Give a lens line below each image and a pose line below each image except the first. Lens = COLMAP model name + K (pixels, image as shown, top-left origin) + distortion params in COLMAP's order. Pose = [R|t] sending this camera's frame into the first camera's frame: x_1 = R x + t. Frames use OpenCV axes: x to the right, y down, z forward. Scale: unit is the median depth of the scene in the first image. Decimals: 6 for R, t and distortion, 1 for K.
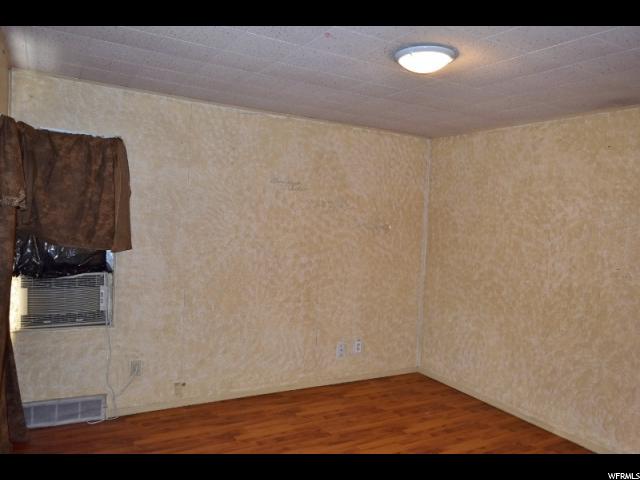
lens RADIAL K [[499.3, 0, 320.5], [0, 499.3, 239.1], [0, 0, 1]] dist [-0.003885, -0.004015]
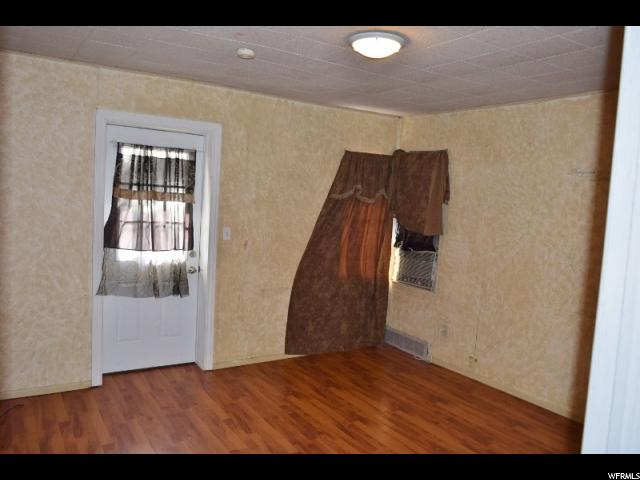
lens RADIAL K [[499.3, 0, 320.3], [0, 499.3, 240.2], [0, 0, 1]] dist [-0.003885, -0.004015]
pose [[0.074047, 0.043518, -0.996305, 0.804278], [-0.098770, 0.994455, 0.036096, 0.016112], [0.992352, 0.095732, 0.077935, 0.536061]]
